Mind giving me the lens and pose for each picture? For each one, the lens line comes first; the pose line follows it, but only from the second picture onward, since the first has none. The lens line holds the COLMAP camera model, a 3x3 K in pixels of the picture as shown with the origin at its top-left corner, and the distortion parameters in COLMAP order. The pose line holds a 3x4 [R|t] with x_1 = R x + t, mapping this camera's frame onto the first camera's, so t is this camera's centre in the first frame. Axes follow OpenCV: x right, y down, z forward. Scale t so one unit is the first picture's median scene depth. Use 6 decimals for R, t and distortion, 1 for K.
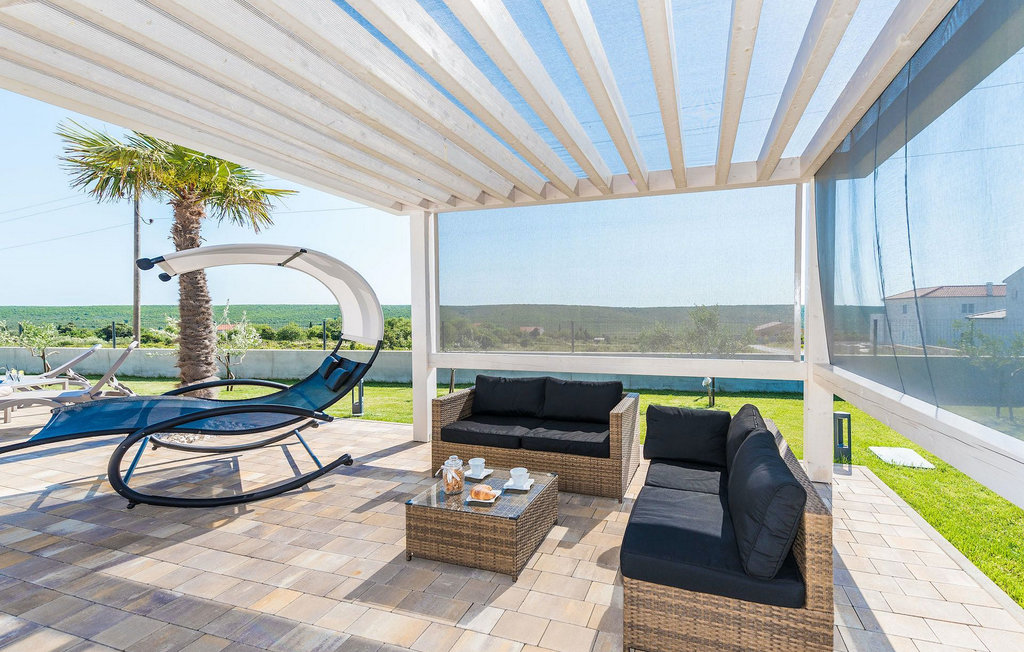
lens RADIAL K [[426.4, 0, 512.0], [0, 426.4, 326.0], [0, 0, 1]] dist [0.002142, 0.000190]
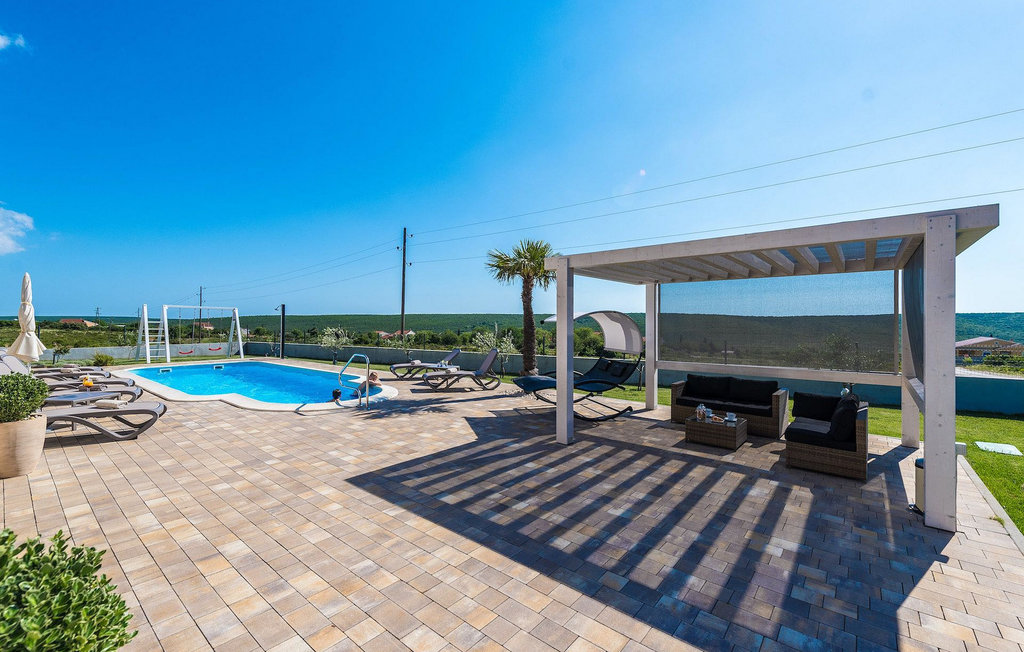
lens RADIAL K [[418.7, 0, 512.0], [0, 418.7, 326.0], [0, 0, 1]] dist [-0.001460, -0.000297]
pose [[0.962357, 0.018917, -0.271128, -0.397449], [-0.024178, 0.999578, -0.016077, -0.053553], [0.270710, 0.022027, 0.962409, -1.158807]]
